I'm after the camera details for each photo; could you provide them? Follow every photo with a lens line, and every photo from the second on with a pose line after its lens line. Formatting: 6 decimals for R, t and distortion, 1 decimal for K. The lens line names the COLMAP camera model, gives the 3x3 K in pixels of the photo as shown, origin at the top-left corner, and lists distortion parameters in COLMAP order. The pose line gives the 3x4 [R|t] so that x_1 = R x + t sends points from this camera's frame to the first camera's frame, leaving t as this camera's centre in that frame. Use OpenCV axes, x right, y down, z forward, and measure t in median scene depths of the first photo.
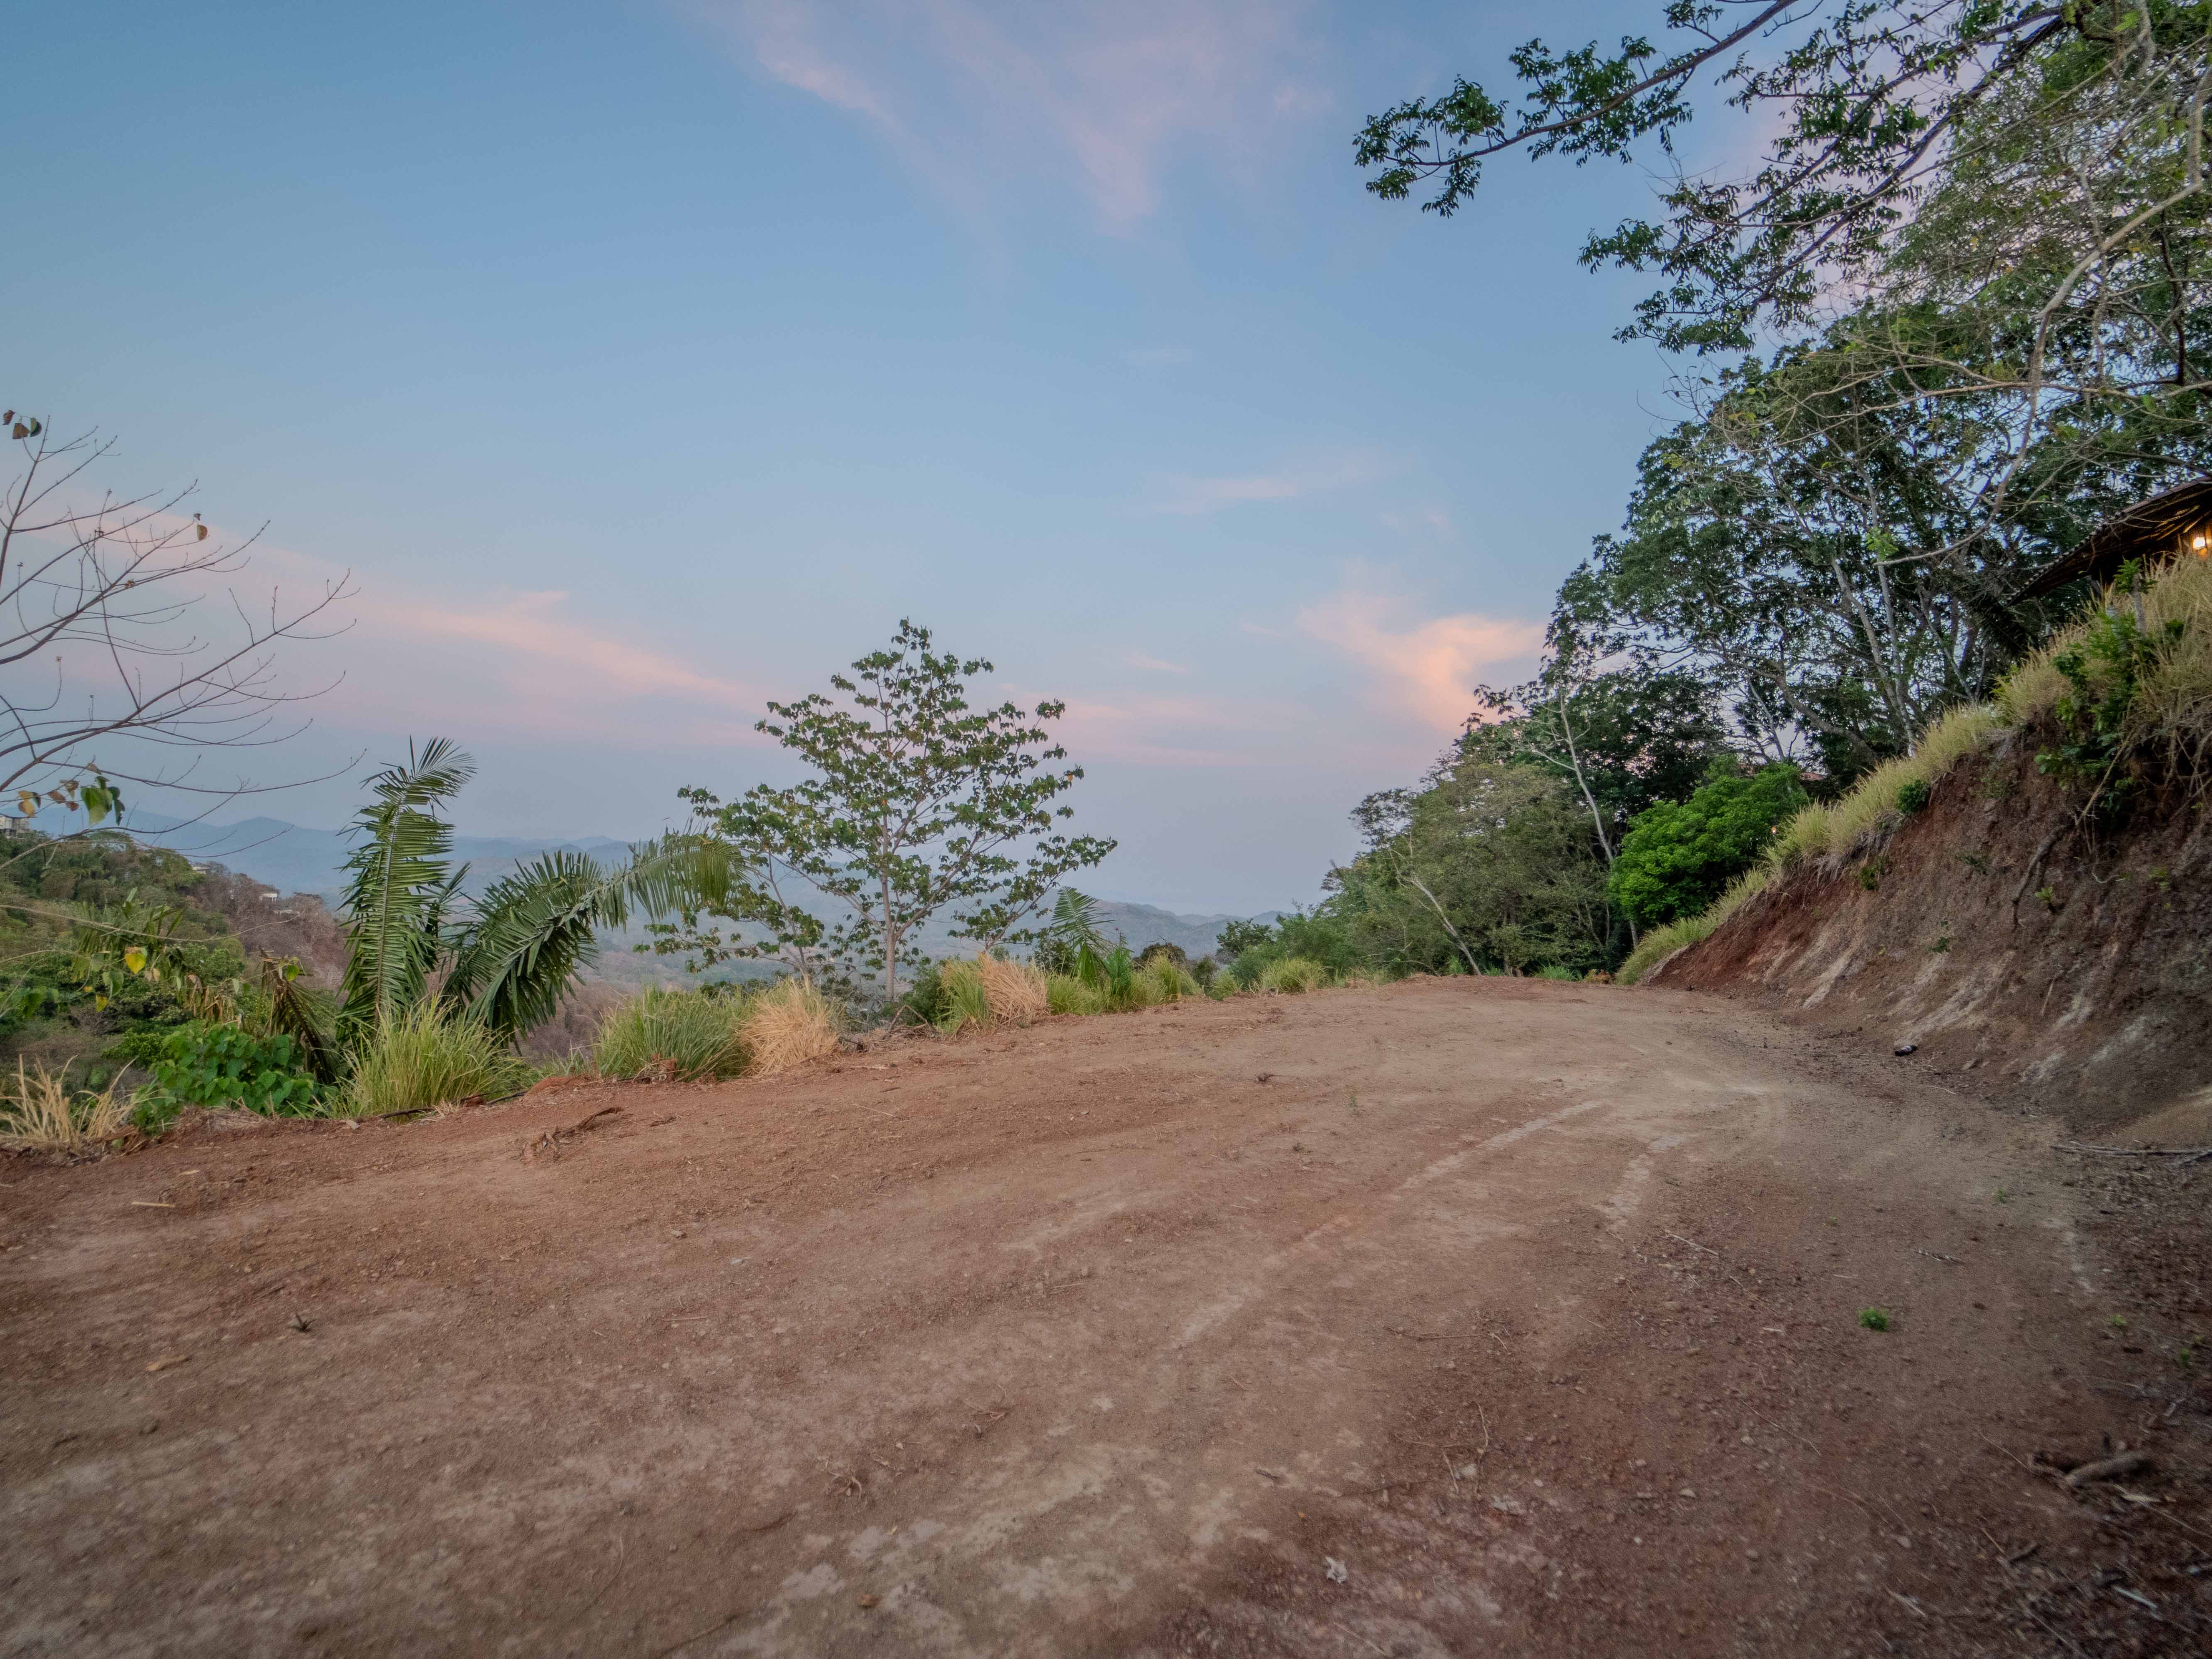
lens RADIAL K [[1032.2, 0, 1107.3], [0, 1032.2, 836.3], [0, 0, 1]] dist [-0.016496, -0.004651]
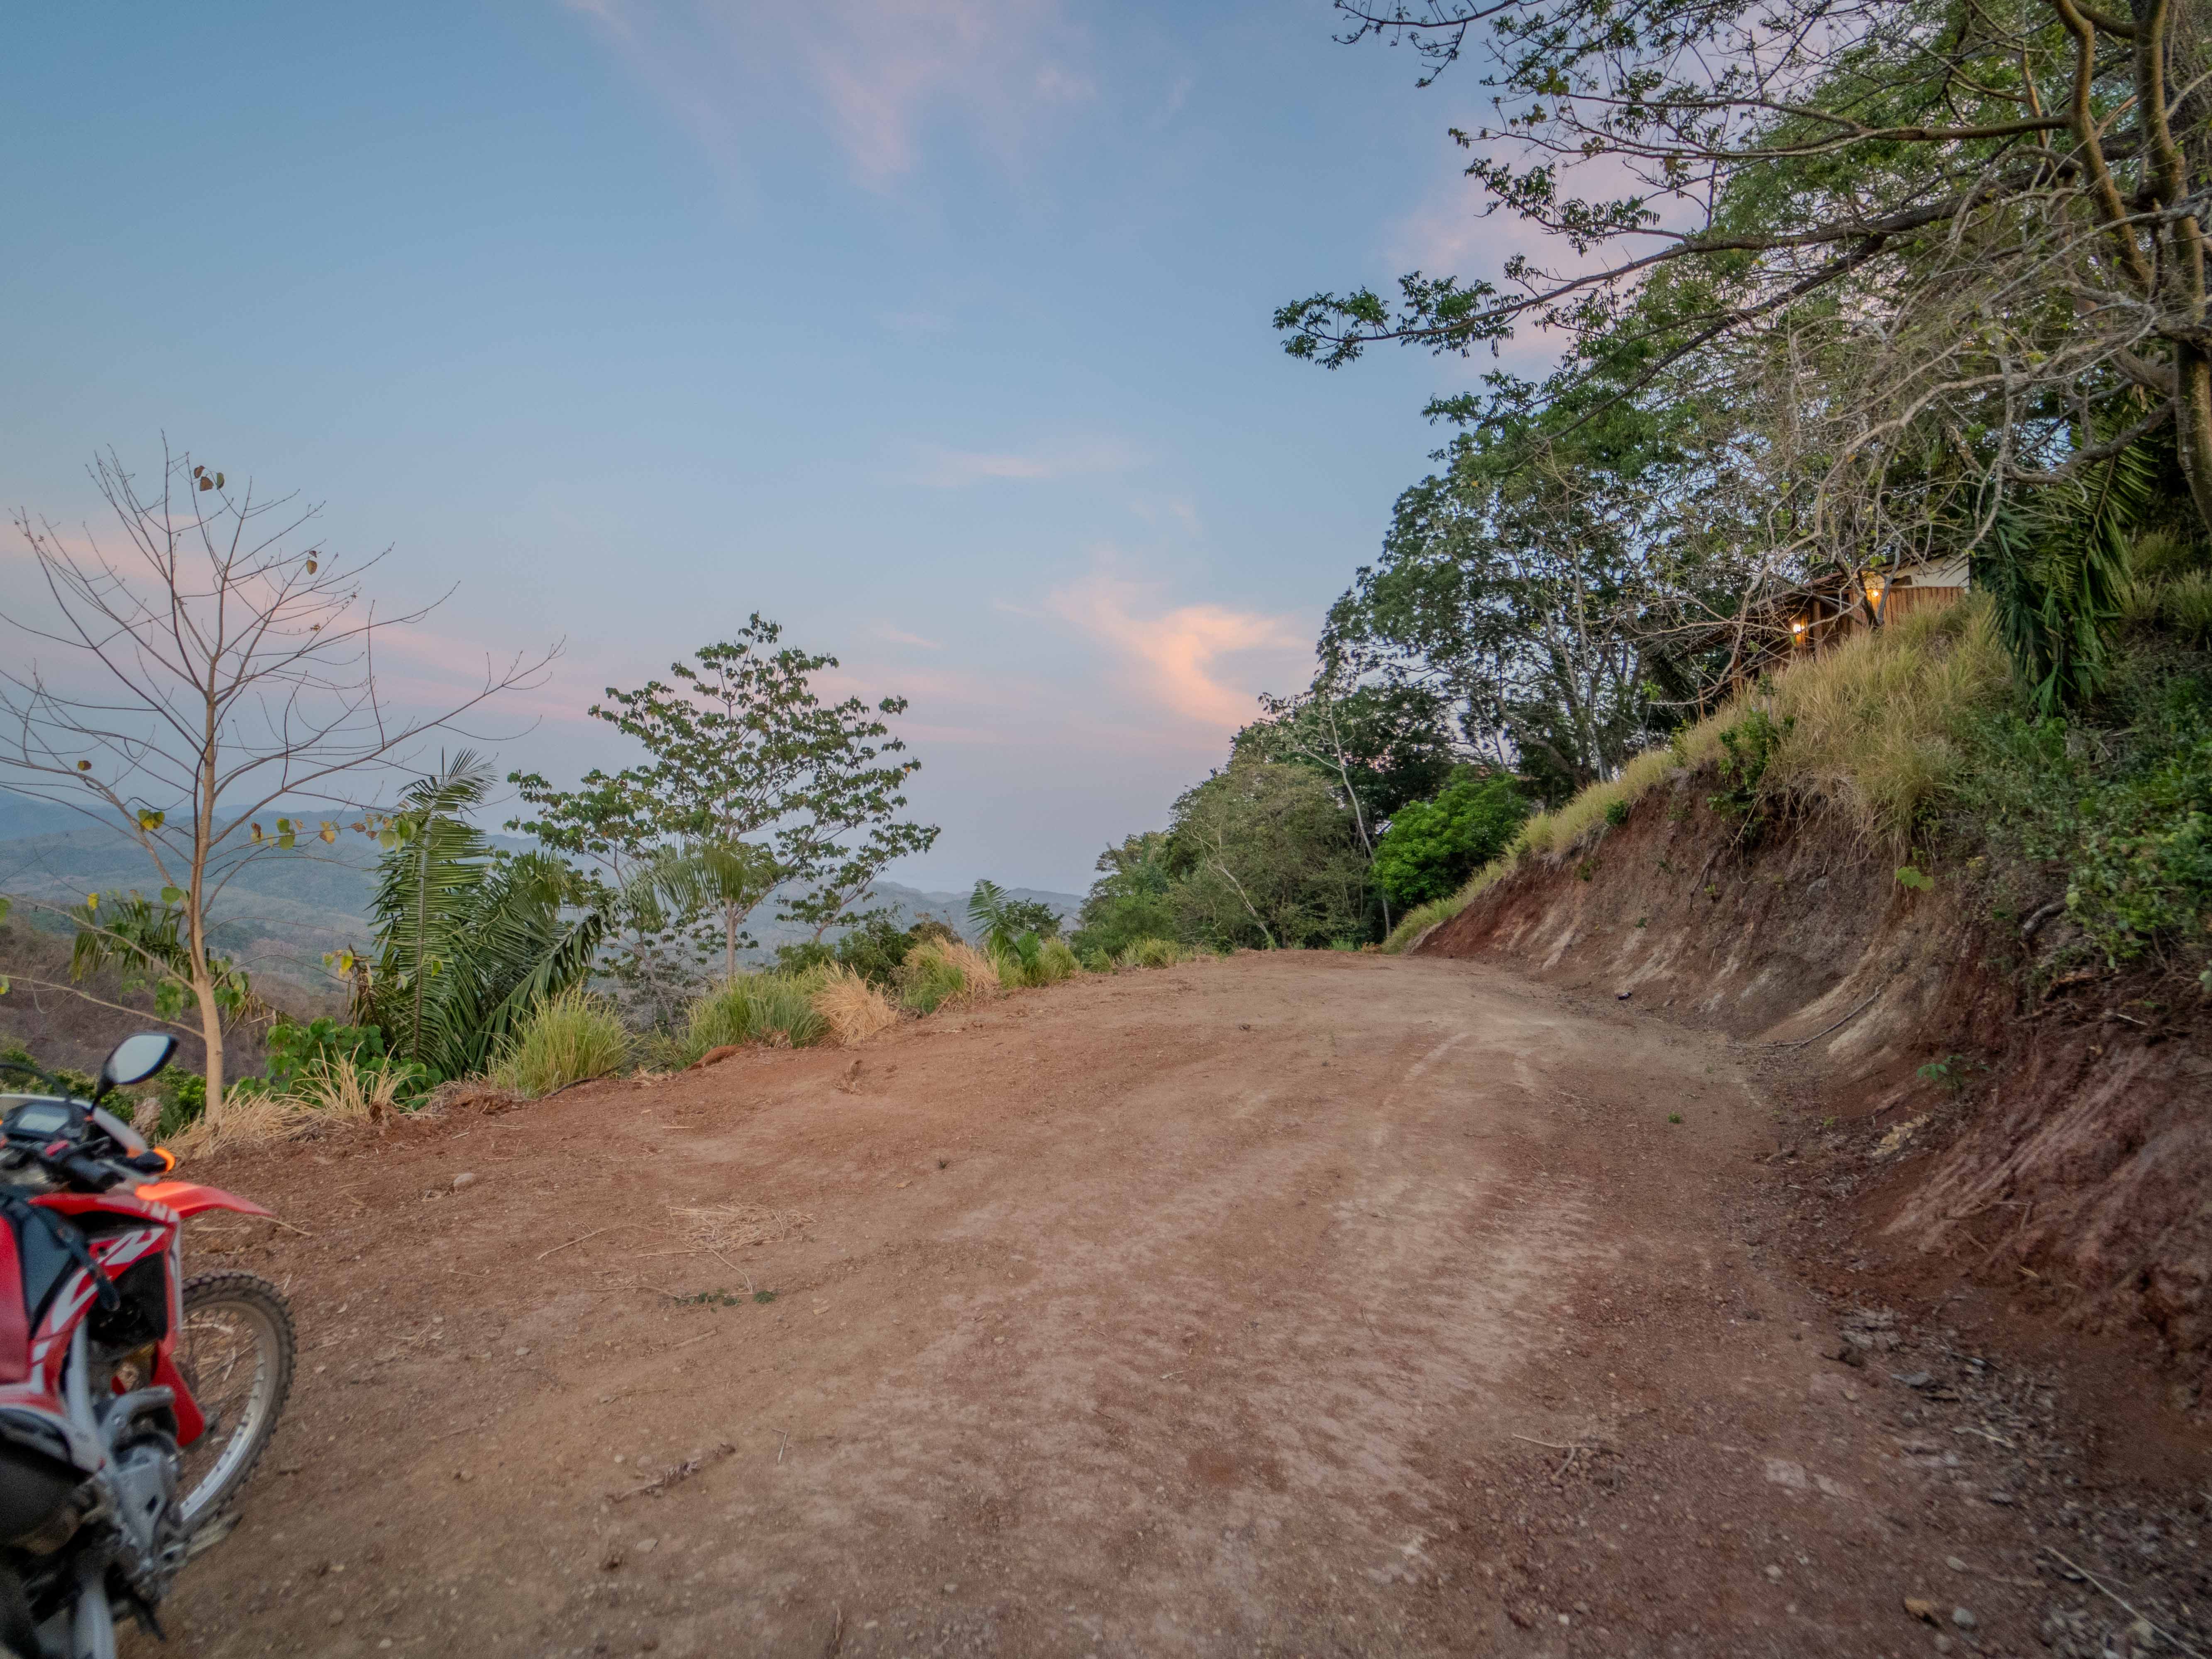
lens RADIAL K [[1032.2, 0, 1107.3], [0, 1032.2, 836.3], [0, 0, 1]] dist [-0.016496, -0.004651]
pose [[0.970389, 0.006821, 0.241450, -0.097647], [-0.012177, 0.999712, 0.020698, -0.013324], [-0.241239, -0.023025, 0.970193, -0.081353]]
